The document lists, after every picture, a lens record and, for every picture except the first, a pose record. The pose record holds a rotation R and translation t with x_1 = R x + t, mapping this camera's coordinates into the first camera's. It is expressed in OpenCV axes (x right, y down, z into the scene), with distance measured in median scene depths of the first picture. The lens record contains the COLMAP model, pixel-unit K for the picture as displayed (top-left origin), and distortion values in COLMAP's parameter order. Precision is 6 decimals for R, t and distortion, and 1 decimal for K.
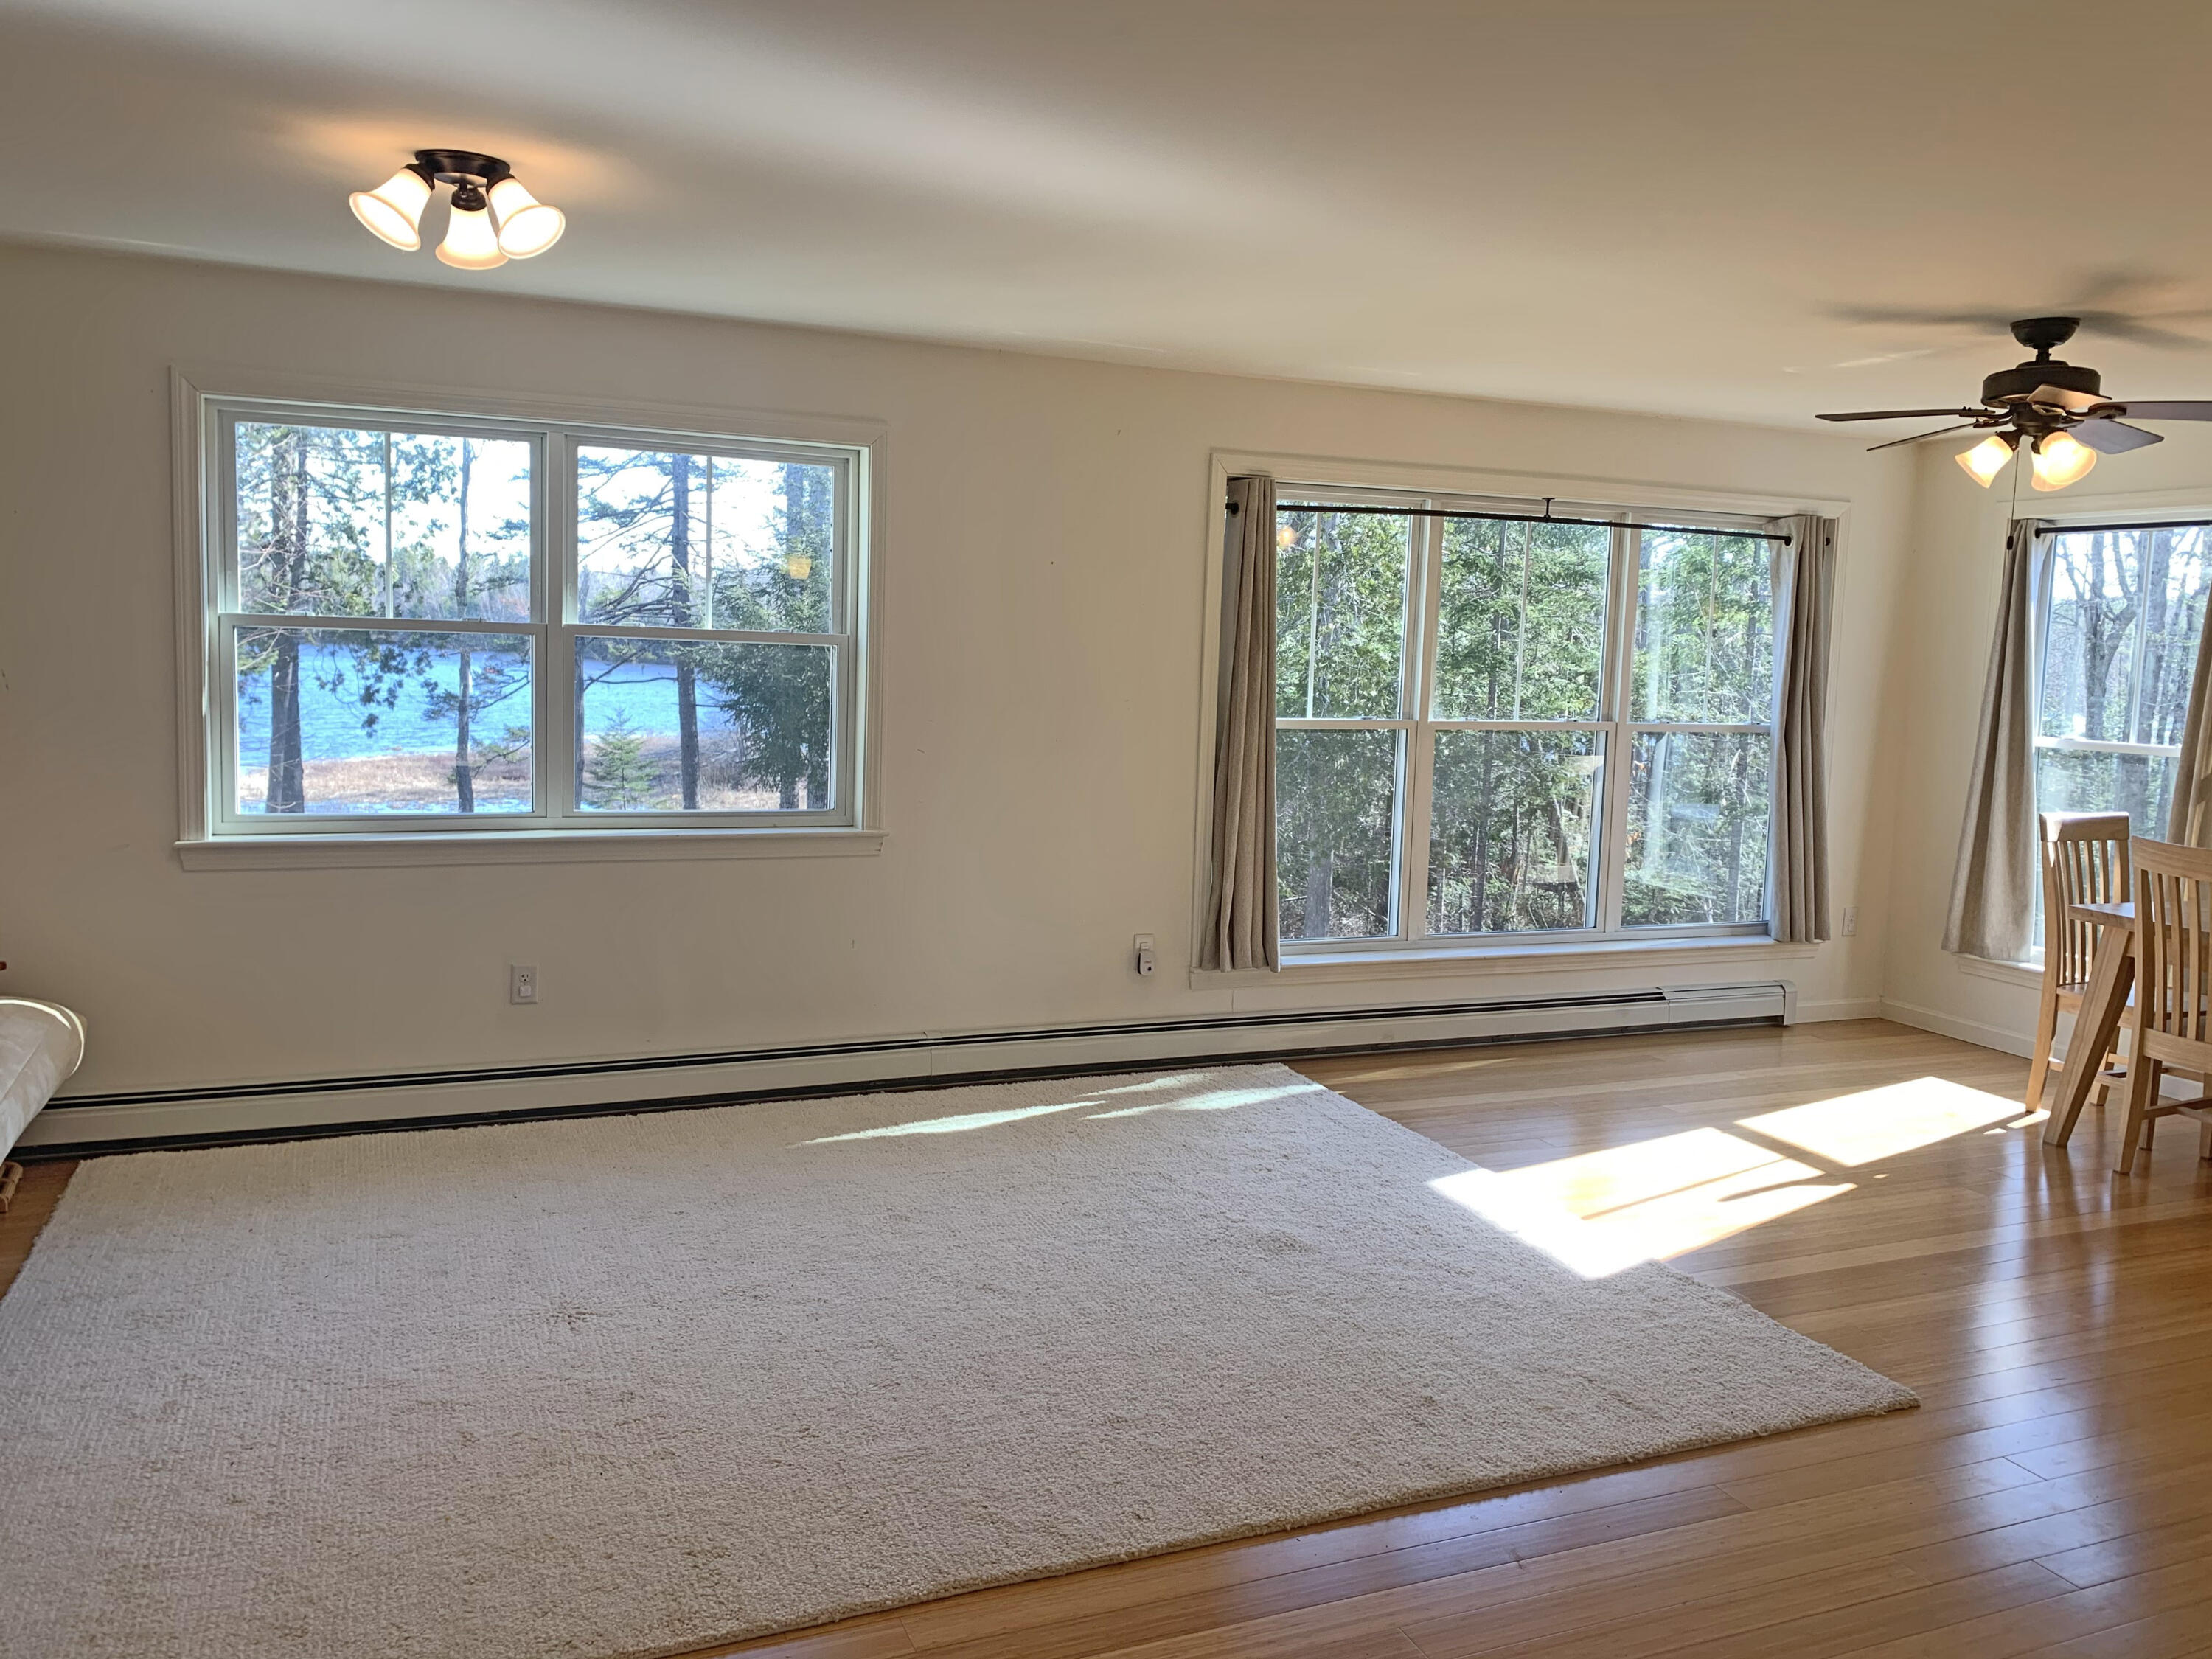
lens RADIAL K [[1688.8, 0, 1079.5], [0, 1688.8, 818.3], [0, 0, 1]] dist [0.020270, -0.031303]
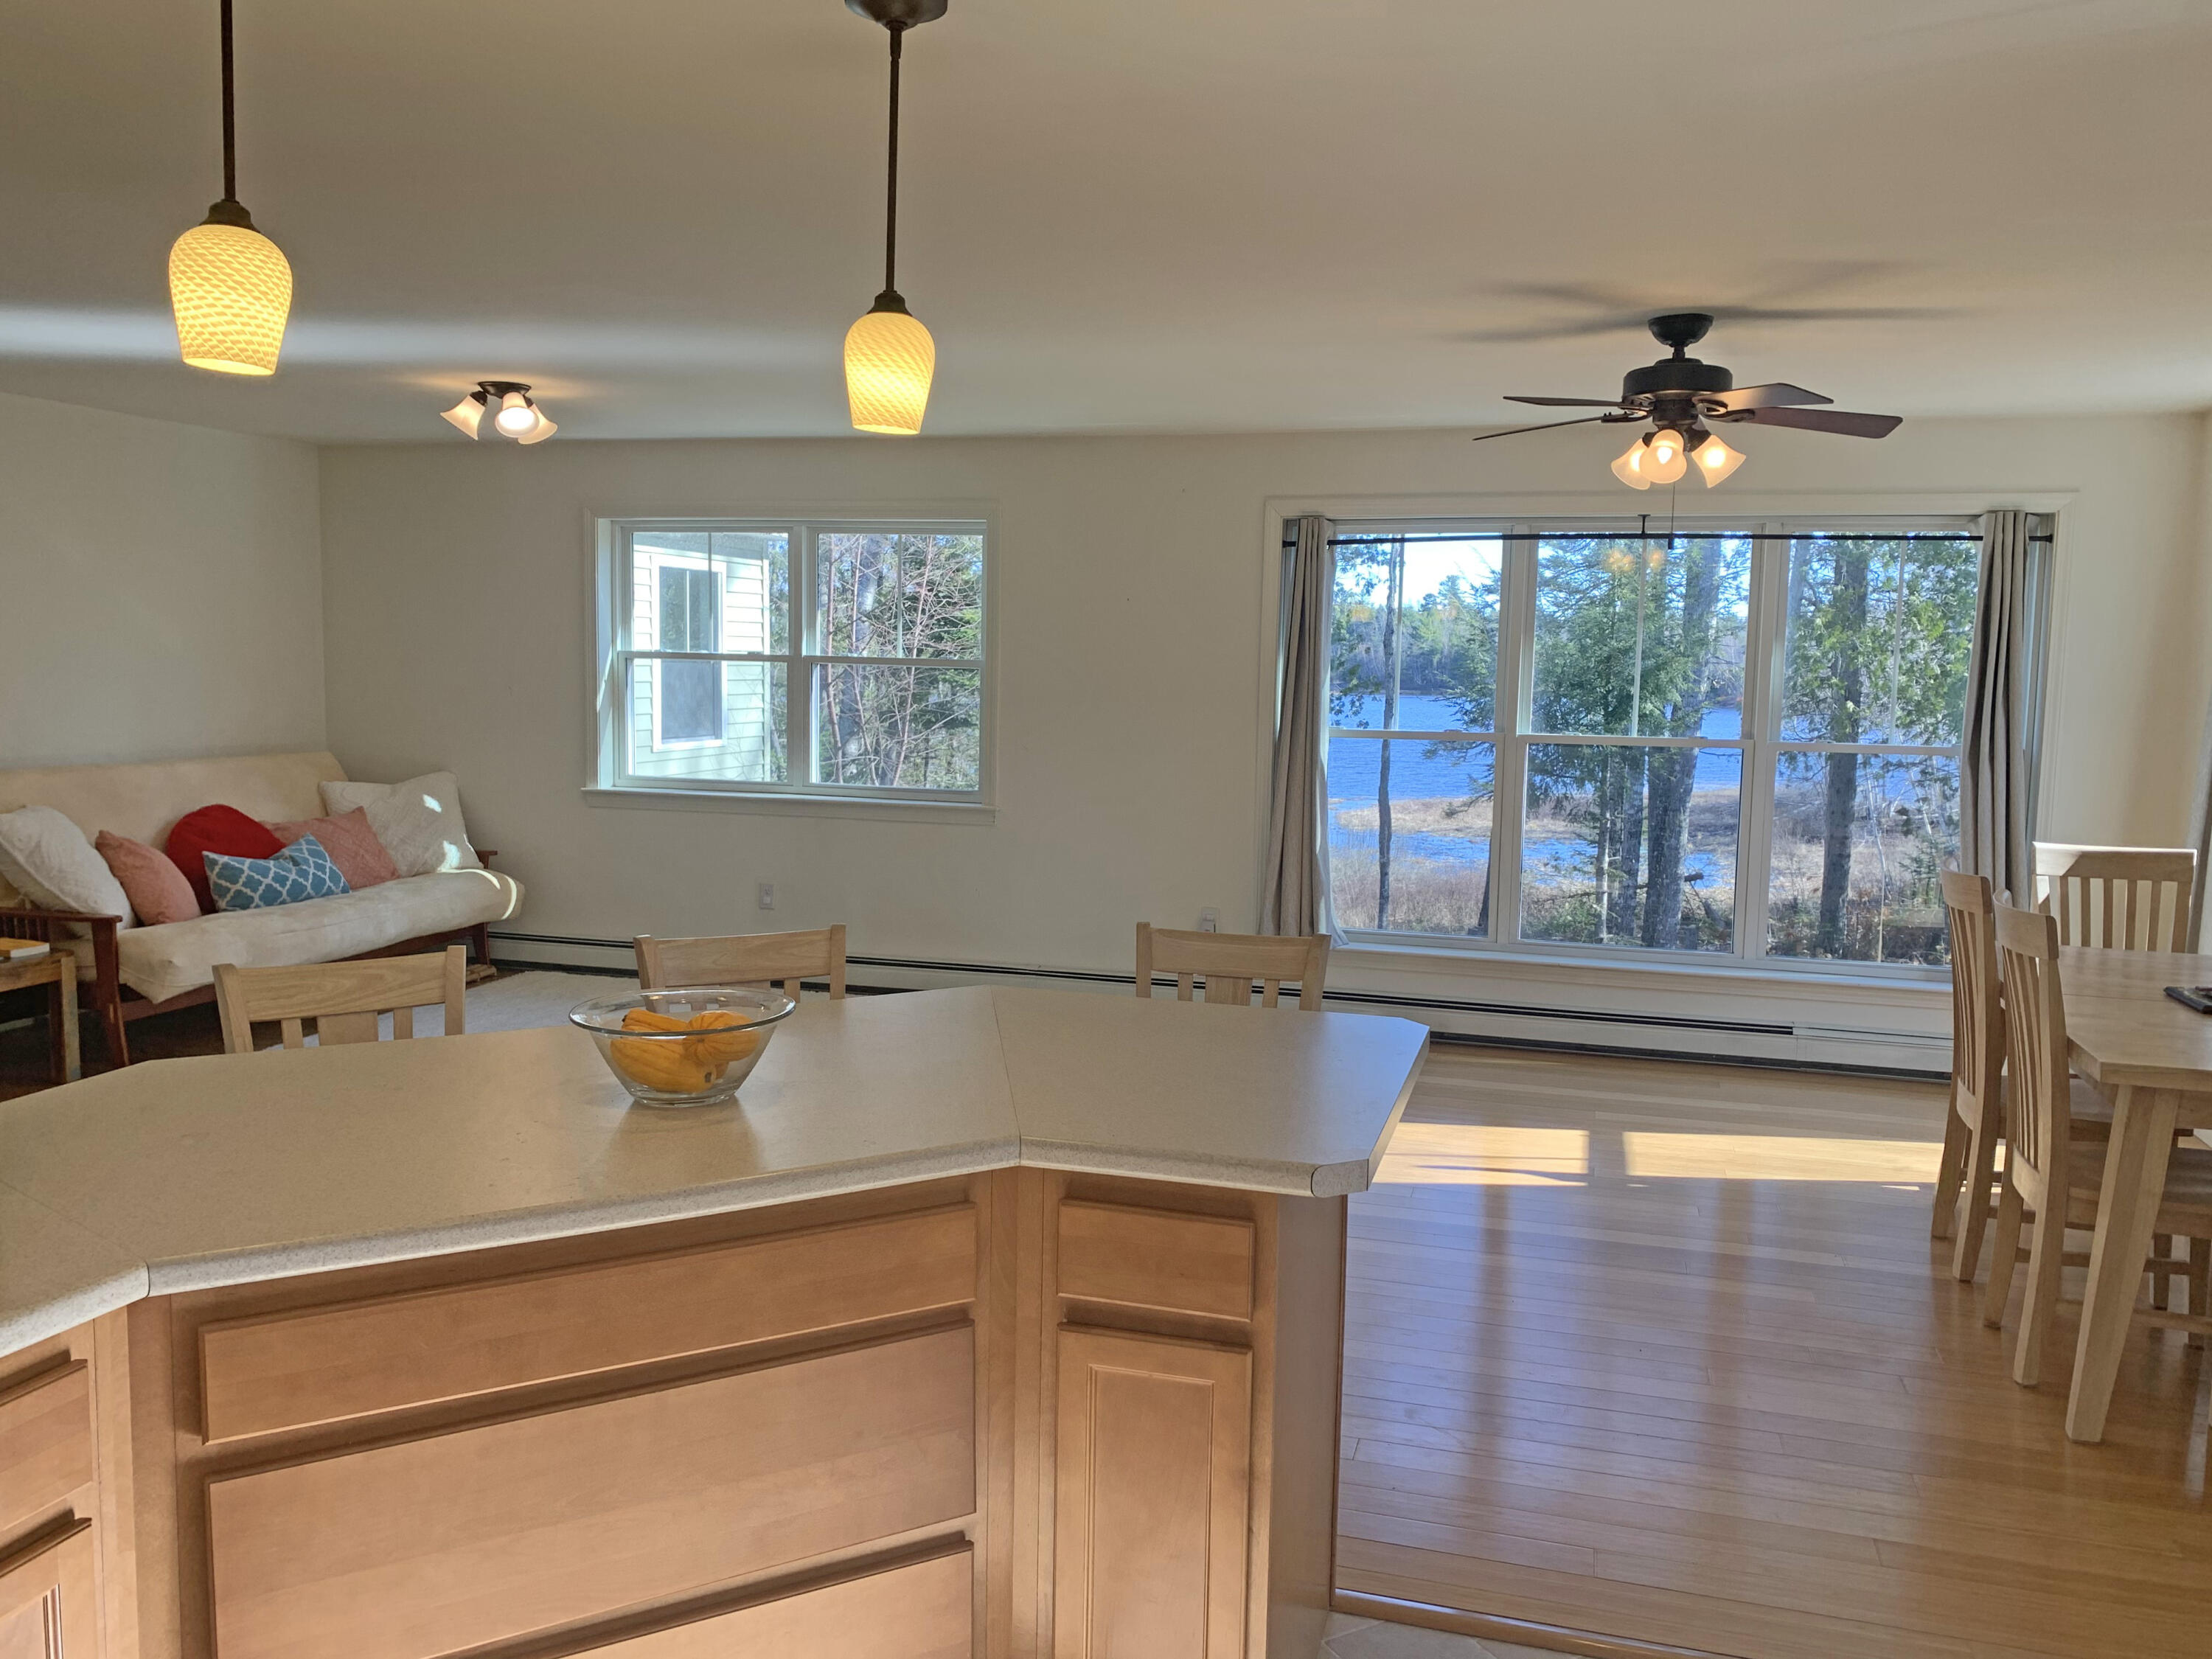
lens RADIAL K [[1688.8, 0, 1079.5], [0, 1688.8, 818.3], [0, 0, 1]] dist [0.020270, -0.031303]
pose [[0.775577, 0.042790, -0.629801, 0.722351], [-0.062393, 0.998011, -0.009028, 0.023364], [0.628162, 0.046297, 0.776704, 0.015452]]
